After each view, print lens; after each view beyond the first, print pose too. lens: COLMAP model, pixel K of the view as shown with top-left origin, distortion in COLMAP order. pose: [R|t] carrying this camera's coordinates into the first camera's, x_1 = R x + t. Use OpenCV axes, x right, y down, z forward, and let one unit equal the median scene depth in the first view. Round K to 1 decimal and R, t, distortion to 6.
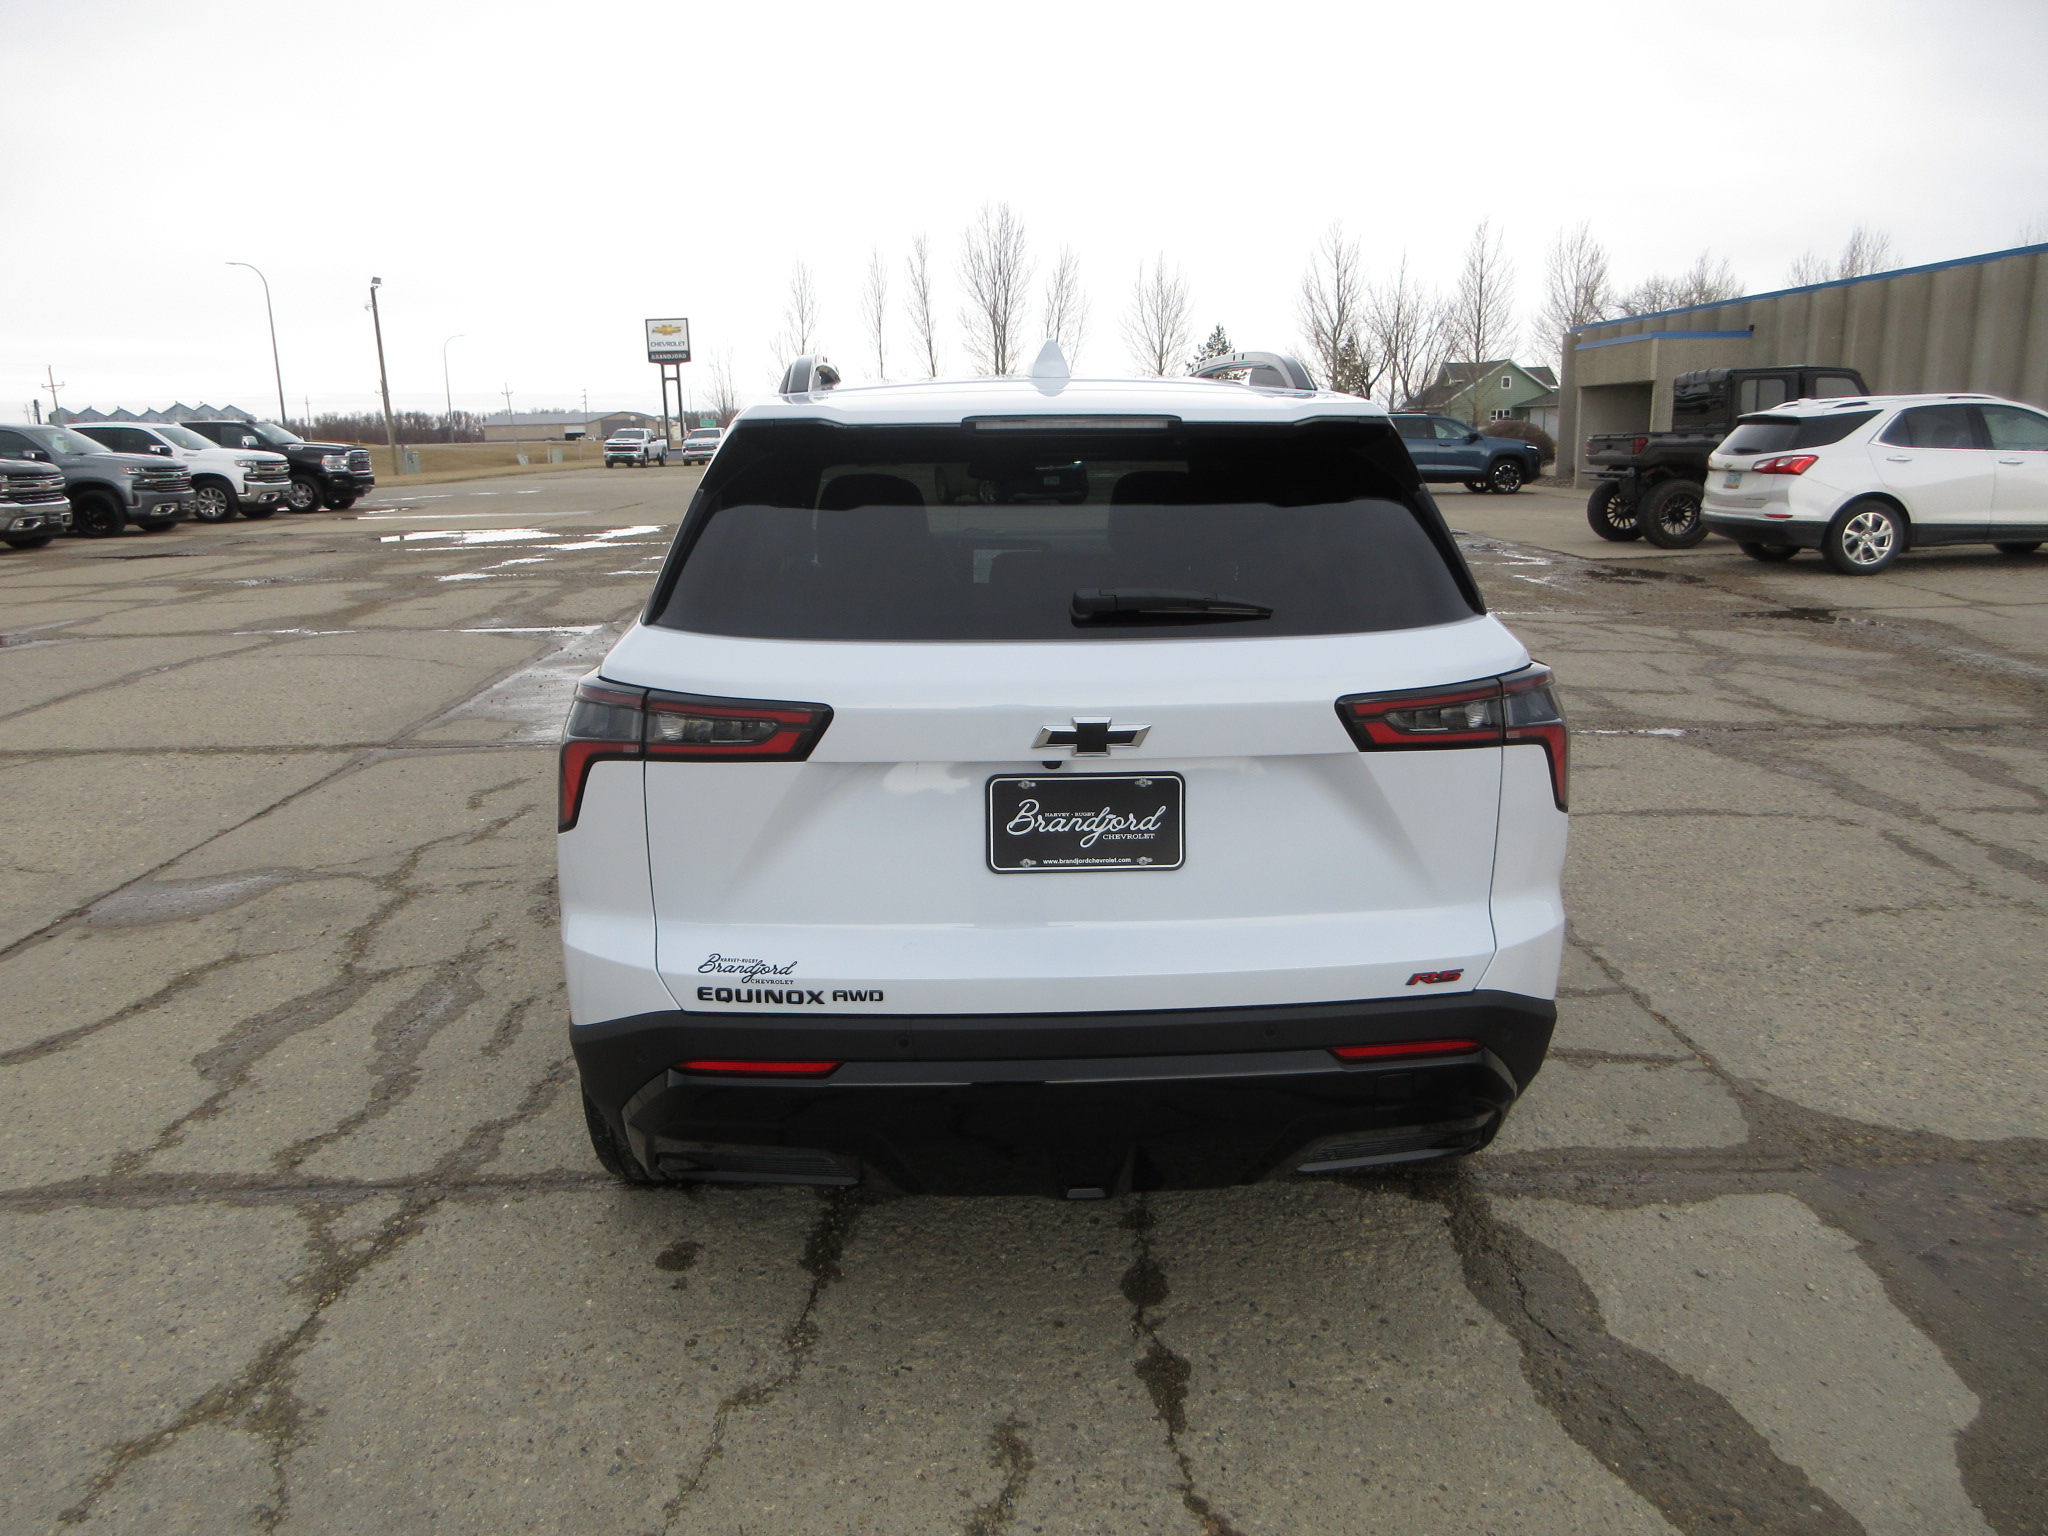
lens RADIAL K [[1517.0, 0, 1024.0], [0, 1517.0, 768.0], [0, 0, 1]] dist [-0.004485, 0.005104]
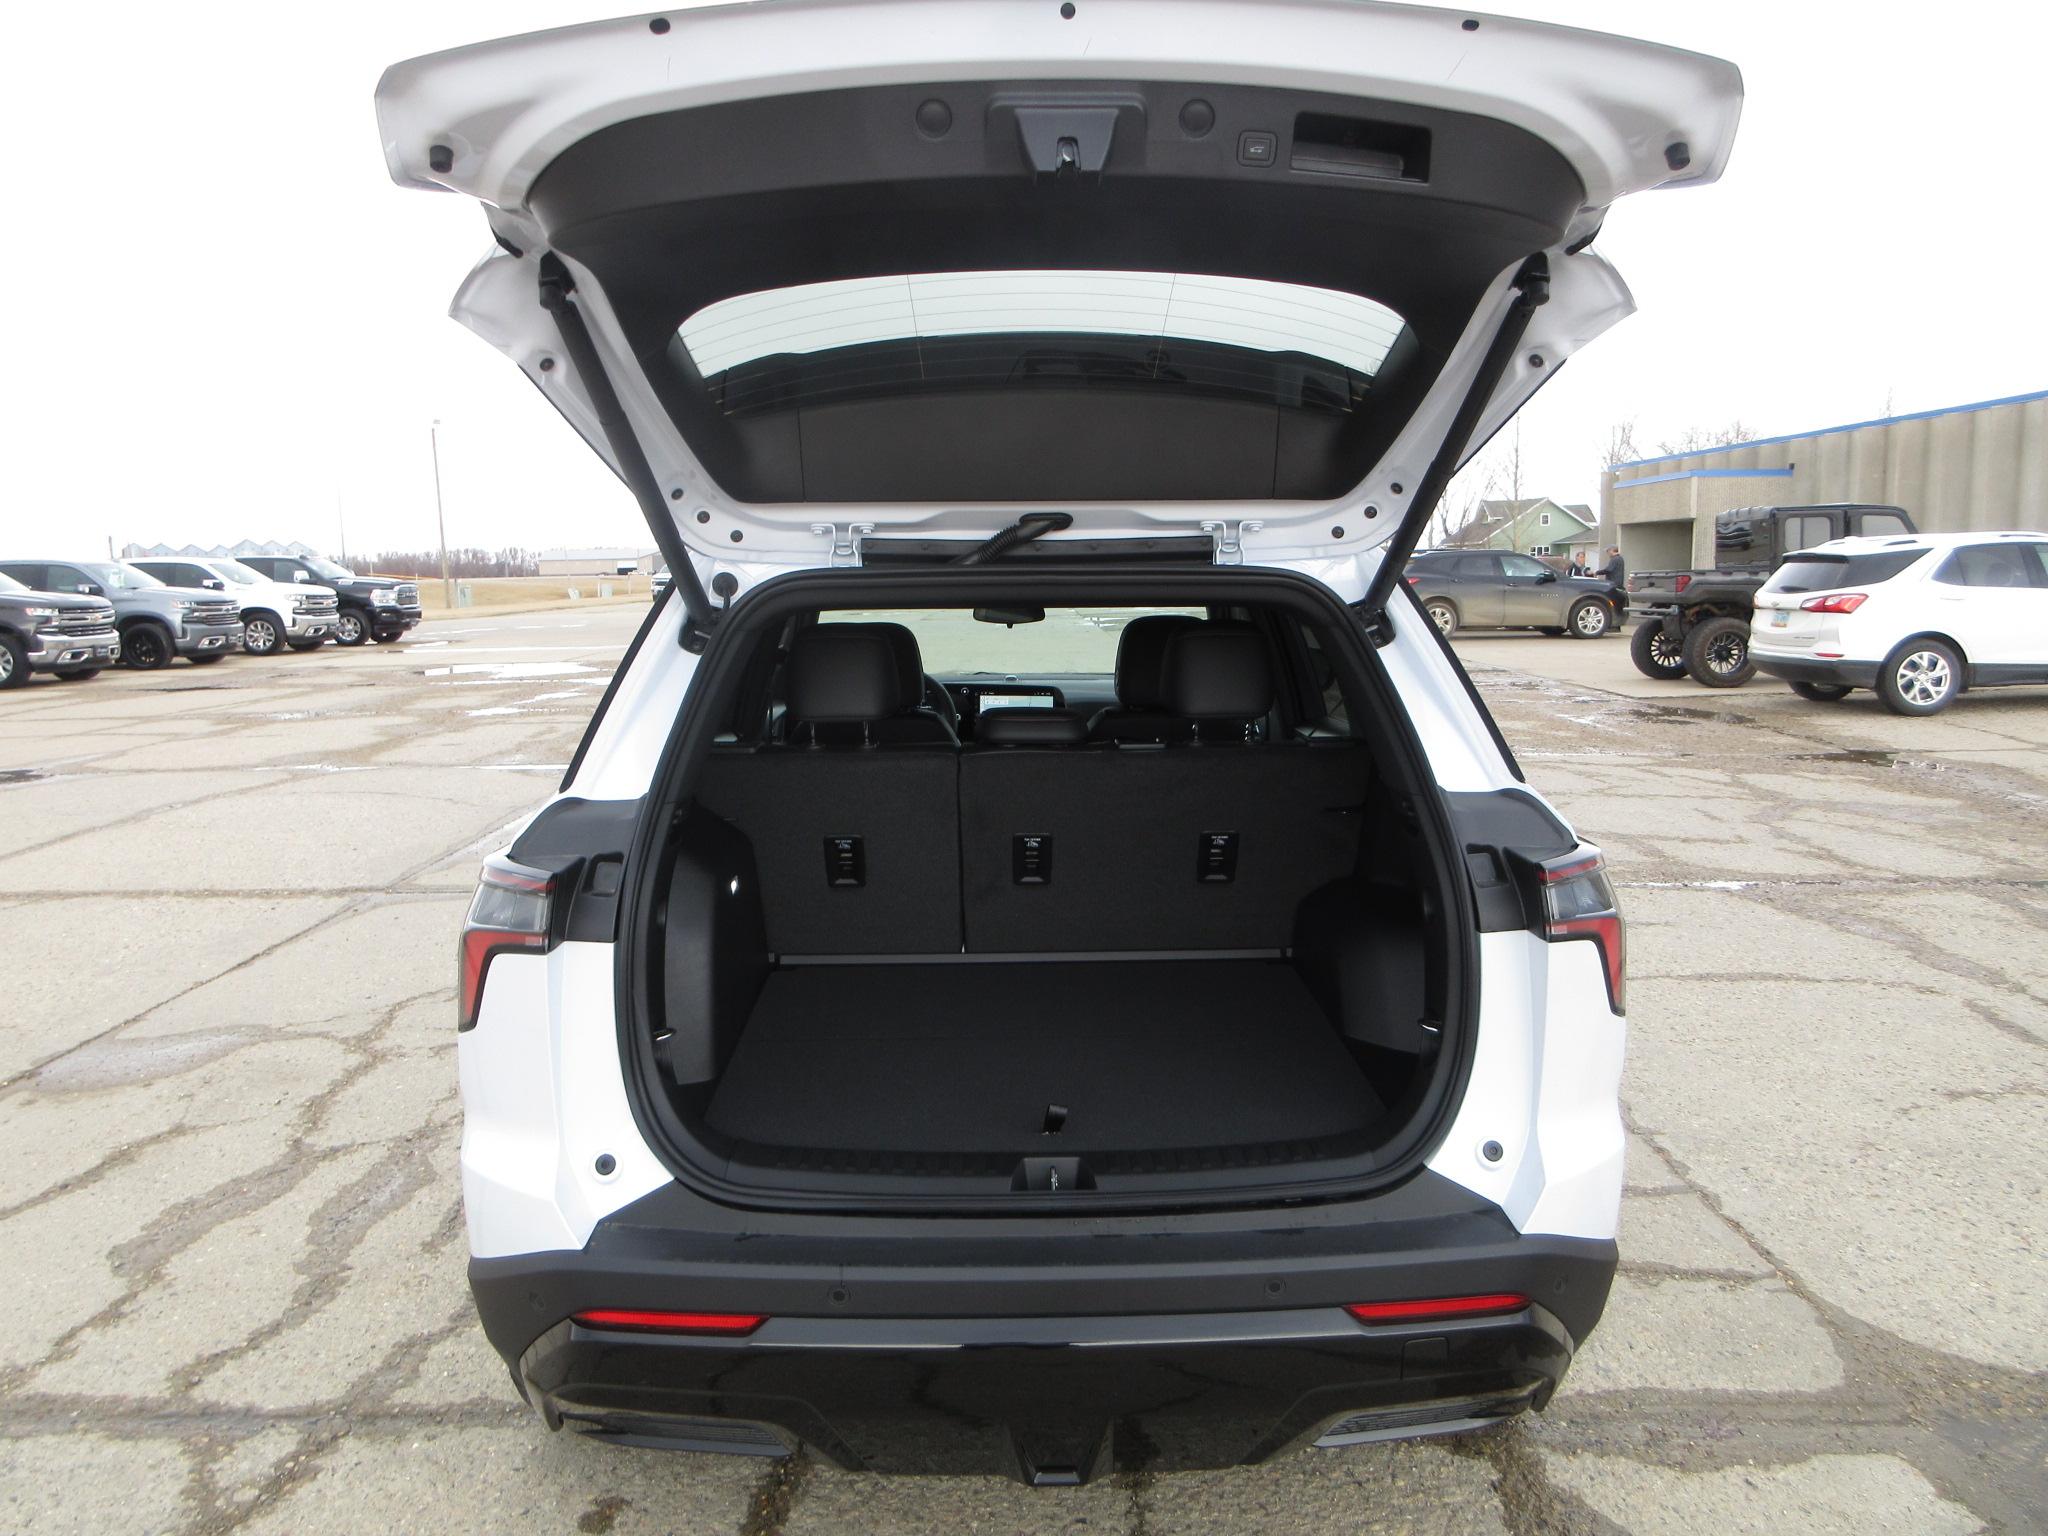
lens RADIAL K [[1517.0, 0, 1024.0], [0, 1517.0, 768.0], [0, 0, 1]] dist [-0.004485, 0.005104]
pose [[0.999609, 0.004812, -0.027550, 0.021195], [-0.007173, 0.996248, -0.086245, -0.018500], [0.027032, 0.086409, 0.995893, 0.063787]]
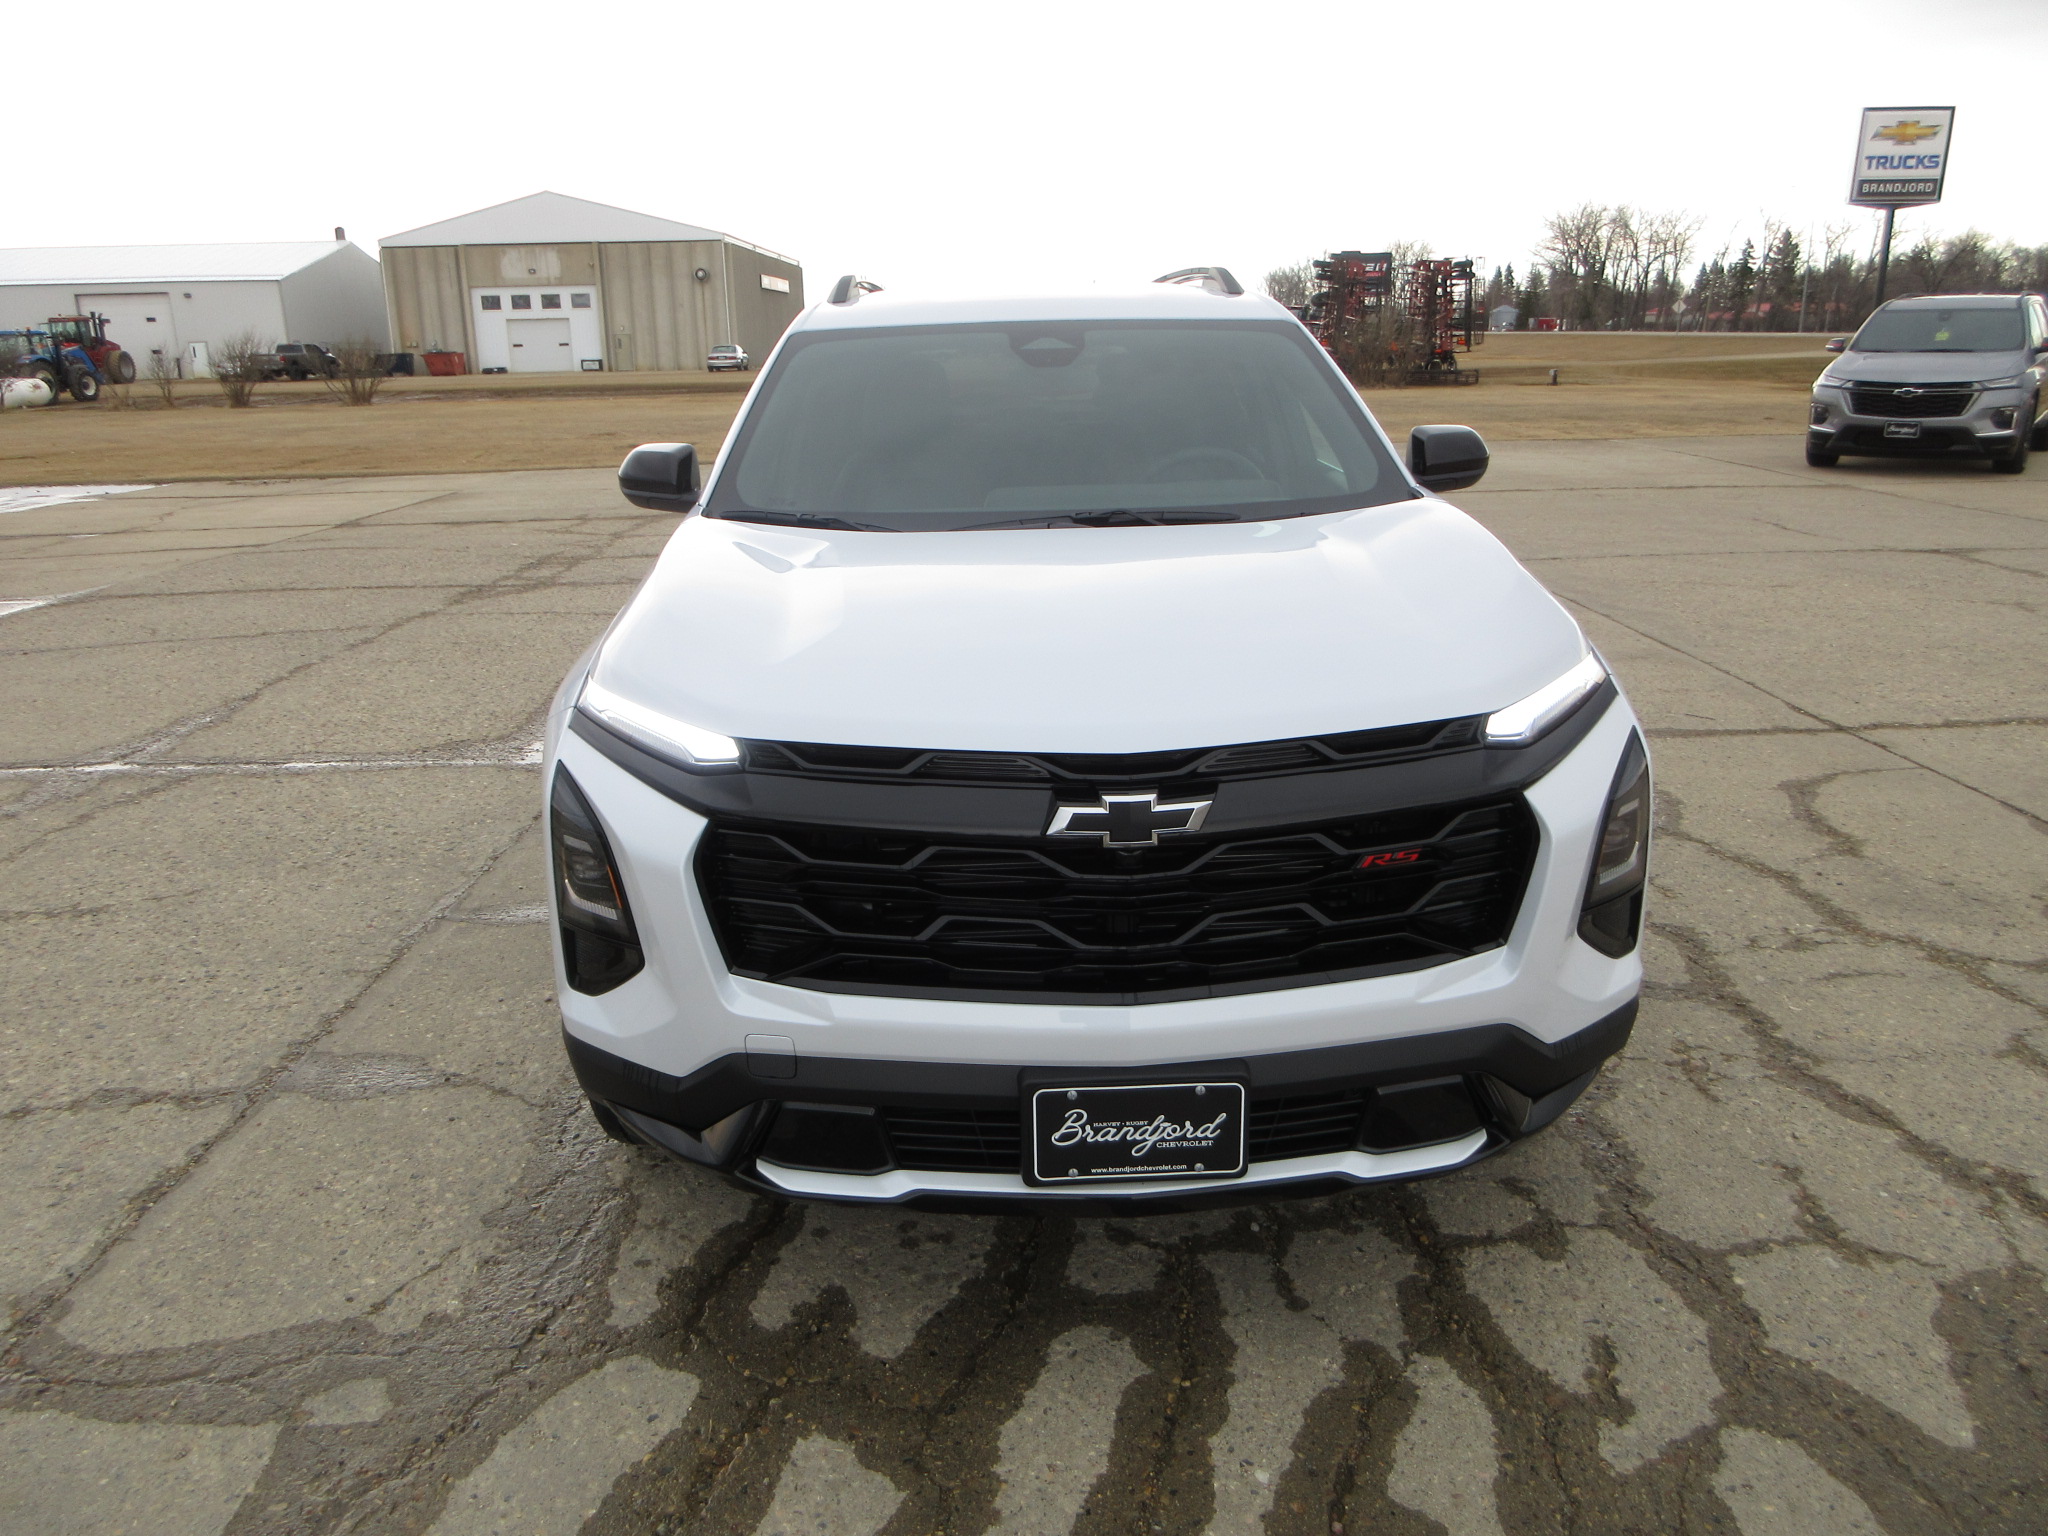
lens RADIAL K [[1594.0, 0, 1024.0], [0, 1594.0, 768.0], [0, 0, 1]] dist [-0.016122, -0.000001]
pose [[-0.999409, 0.034344, -0.001538, 0.002344], [0.029425, 0.877688, 0.478329, -0.396635], [0.017778, 0.478001, -0.878179, 1.746148]]
